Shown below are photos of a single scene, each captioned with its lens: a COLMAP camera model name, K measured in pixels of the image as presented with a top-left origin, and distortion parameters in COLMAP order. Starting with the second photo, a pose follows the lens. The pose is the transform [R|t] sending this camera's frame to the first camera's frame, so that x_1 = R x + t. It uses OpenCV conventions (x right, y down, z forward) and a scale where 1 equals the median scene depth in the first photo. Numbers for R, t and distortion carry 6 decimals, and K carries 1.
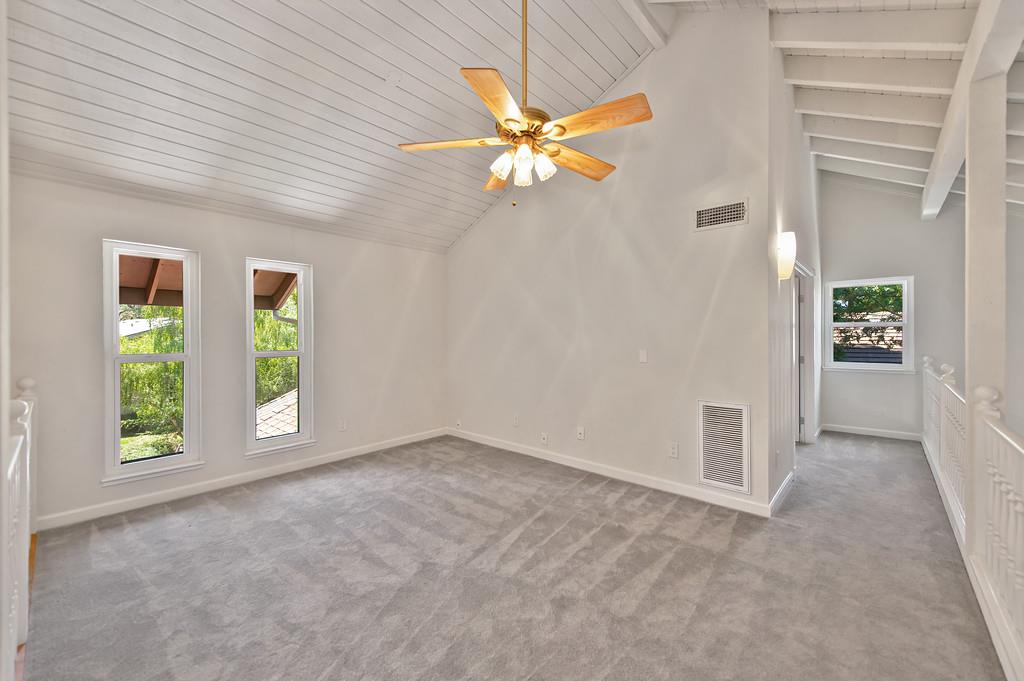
lens RADIAL K [[401.4, 0, 515.5], [0, 401.4, 337.0], [0, 0, 1]] dist [0.011598, -0.001028]
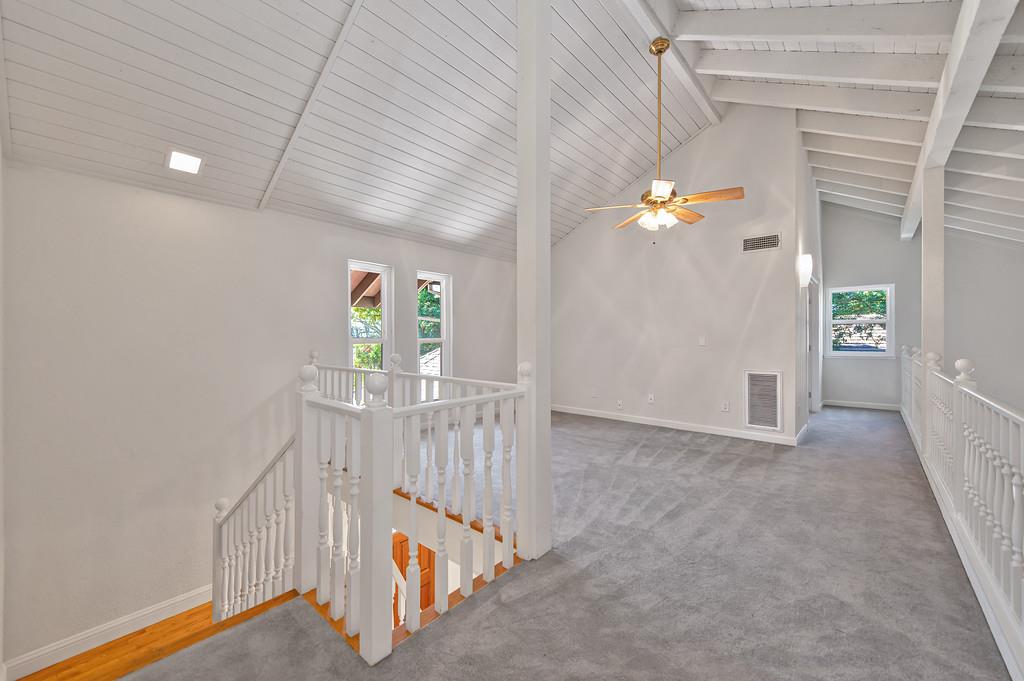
lens RADIAL K [[401.4, 0, 509.0], [0, 401.4, 340.7], [0, 0, 1]] dist [0.011598, -0.001028]
pose [[0.999969, 0.001457, 0.007741, -0.406971], [-0.001446, 0.999998, -0.001451, 0.054242], [-0.007744, 0.001440, 0.999969, -0.445604]]
